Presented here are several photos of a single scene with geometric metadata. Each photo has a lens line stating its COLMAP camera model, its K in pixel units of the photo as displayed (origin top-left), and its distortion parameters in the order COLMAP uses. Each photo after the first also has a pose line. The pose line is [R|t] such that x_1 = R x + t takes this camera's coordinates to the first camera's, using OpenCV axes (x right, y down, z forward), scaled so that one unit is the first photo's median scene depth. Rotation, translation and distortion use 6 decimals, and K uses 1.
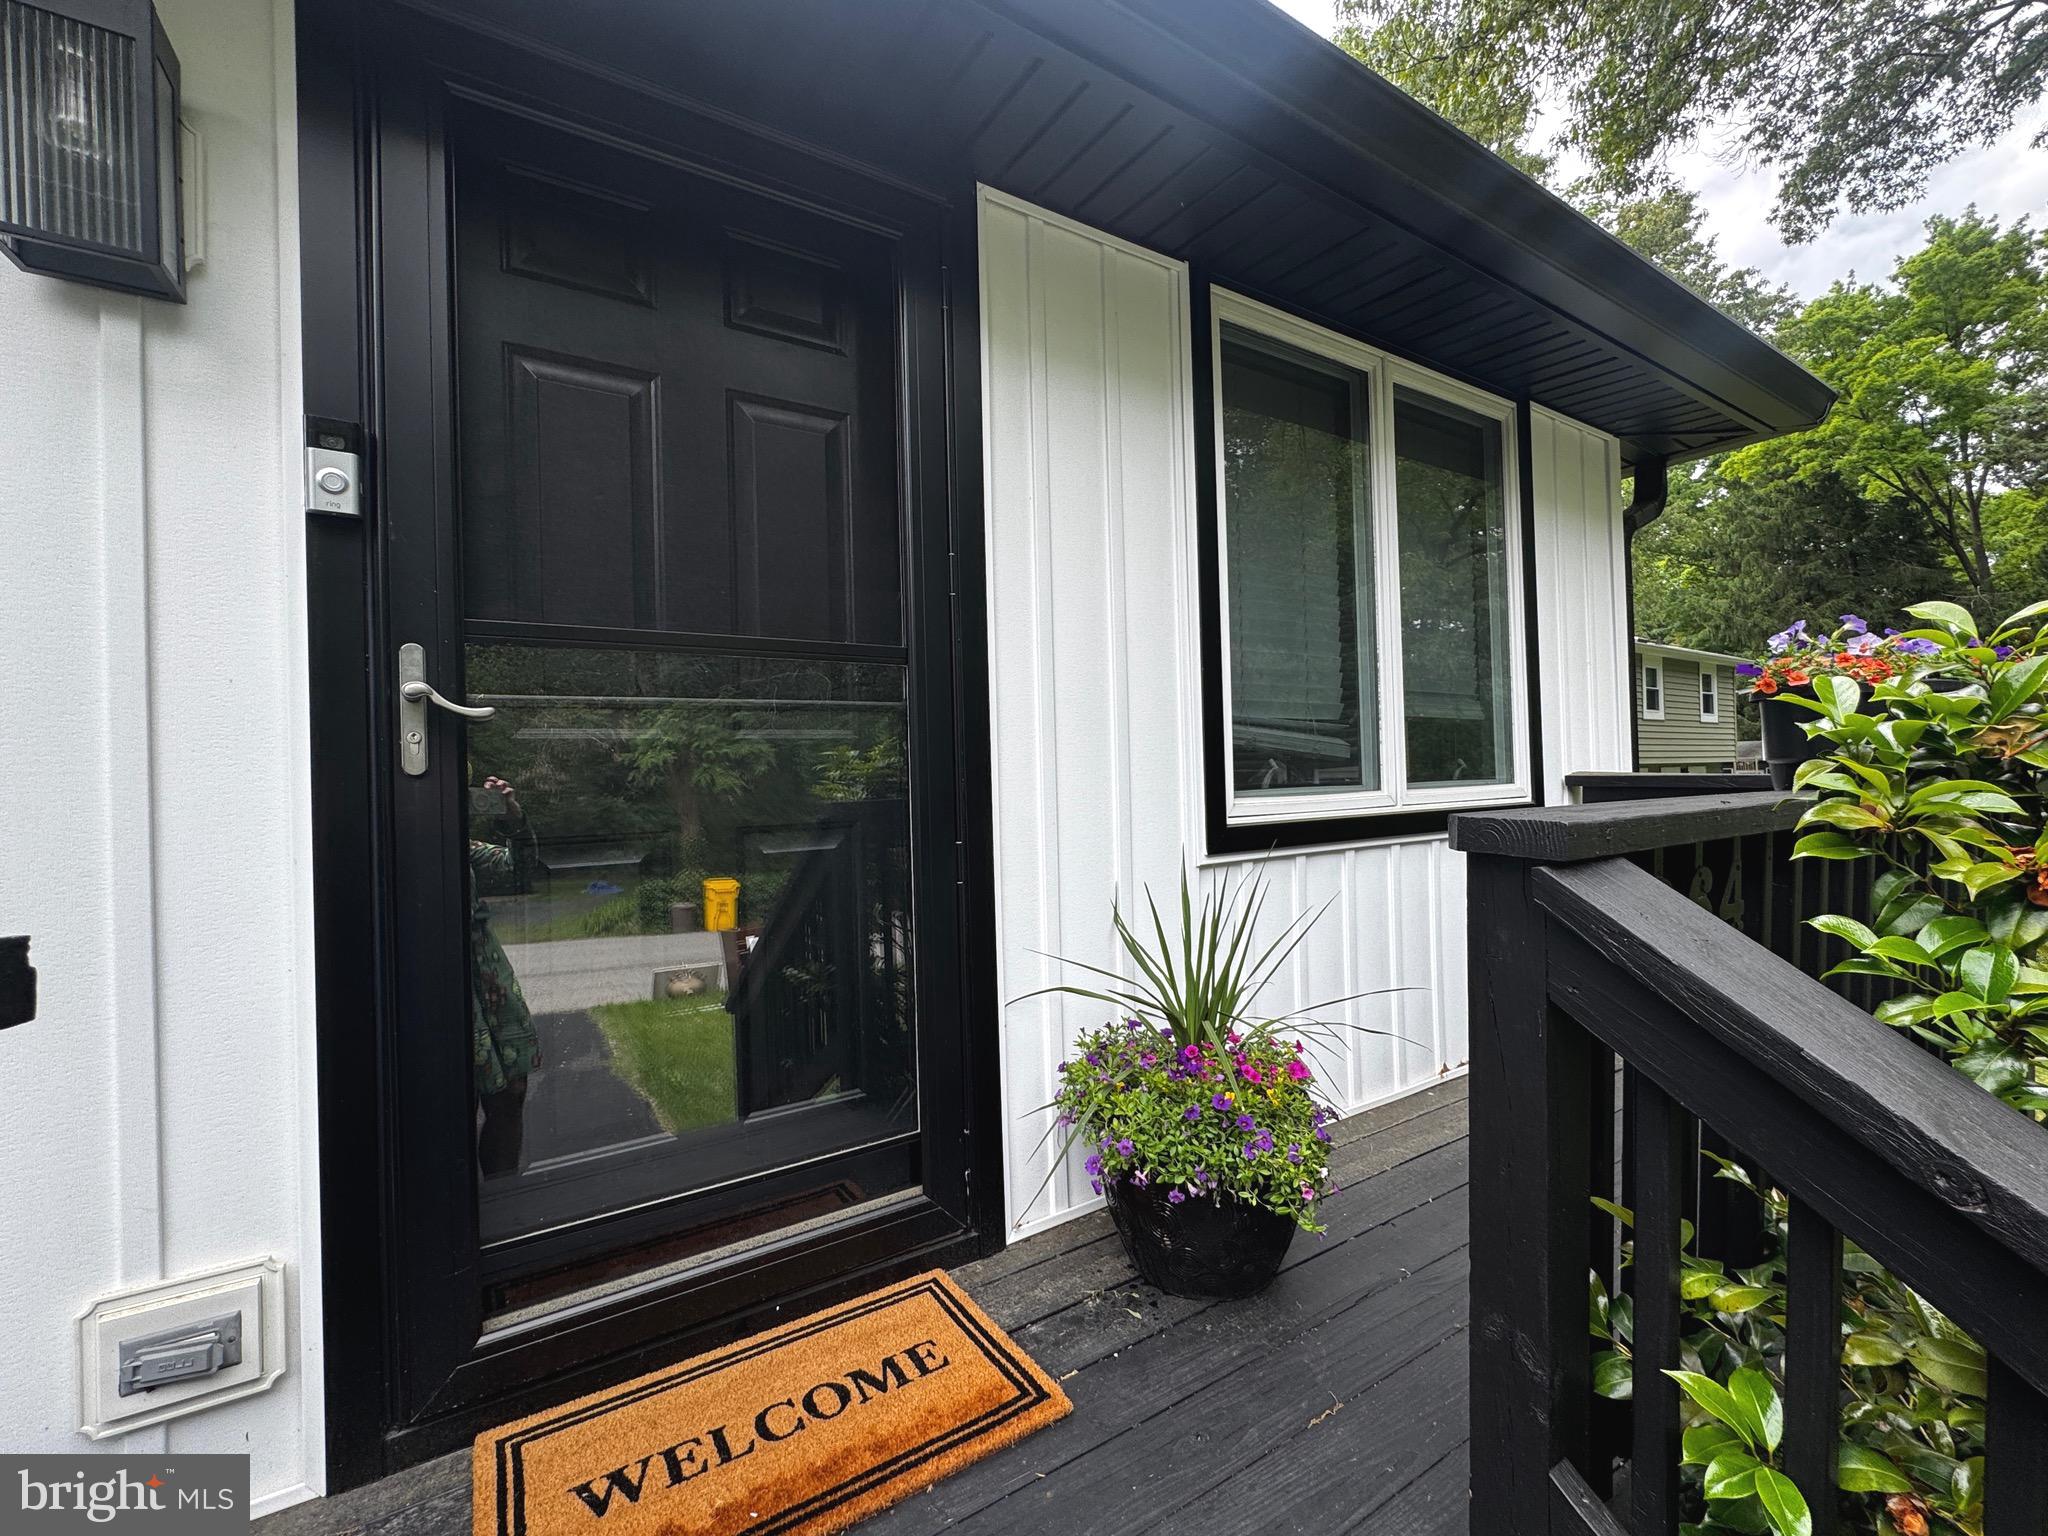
lens RADIAL K [[872.9, 0, 1024.0], [0, 872.9, 768.0], [0, 0, 1]] dist [-0.001523, -0.000279]
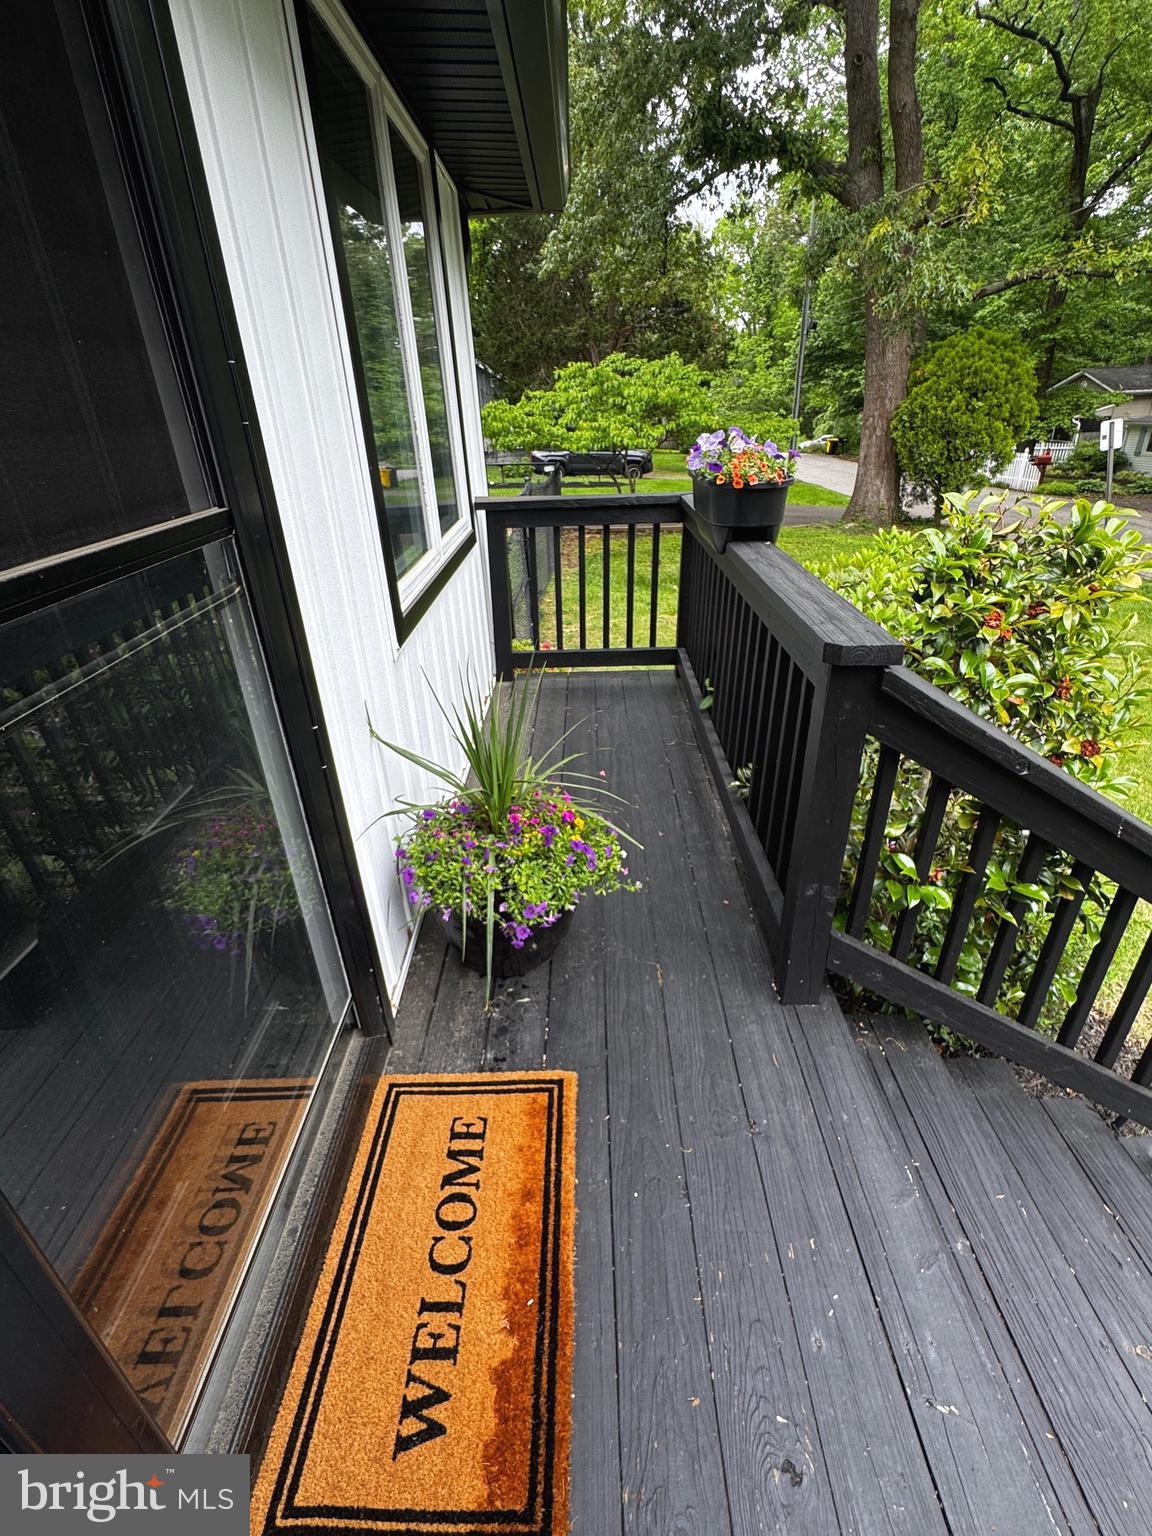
lens RADIAL K [[721.0, 0, 576.0], [0, 721.0, 768.0], [0, 0, 1]] dist [-0.003414, 0.000336]
pose [[0.544984, -0.383069, 0.745822, -0.635212], [0.023732, 0.896220, 0.442975, -0.259423], [-0.838110, -0.223714, 0.497517, 0.496062]]
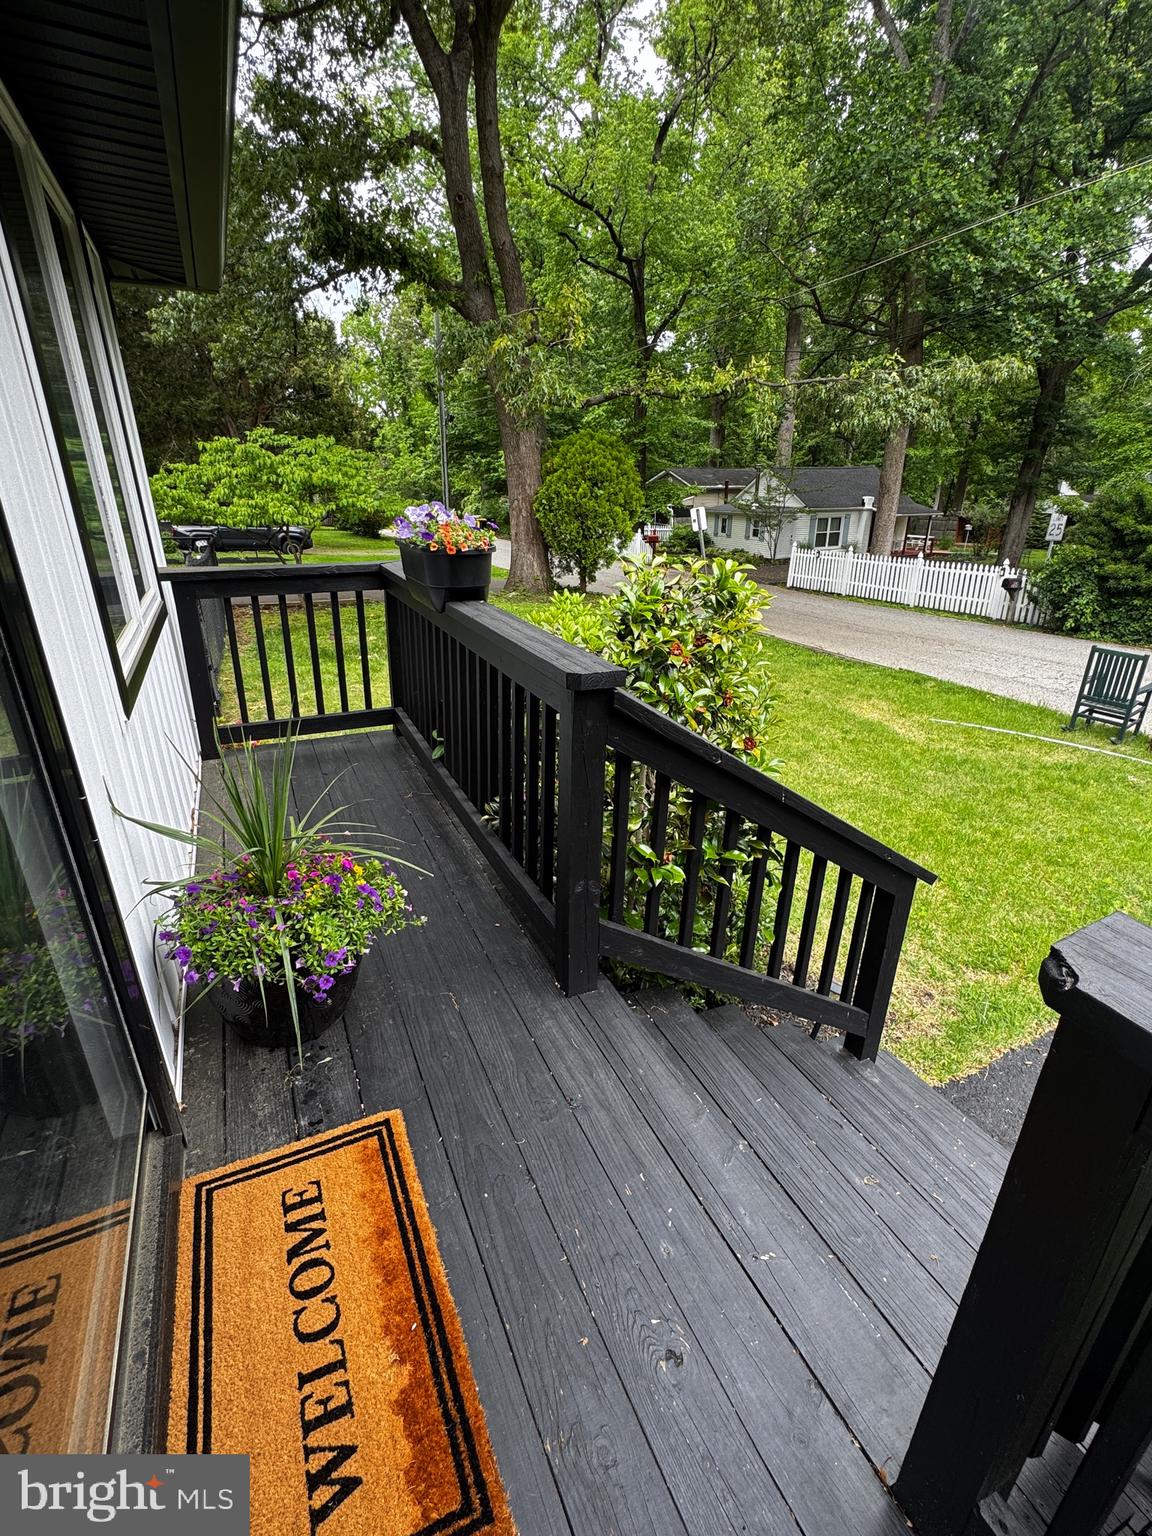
lens RADIAL K [[718.7, 0, 571.1], [0, 718.7, 768.8], [0, 0, 1]] dist [-0.001590, -0.000109]
pose [[0.142529, -0.356223, 0.923466, -0.805195], [-0.009845, 0.932435, 0.361203, -0.249502], [-0.989742, -0.060574, 0.129392, 0.569554]]
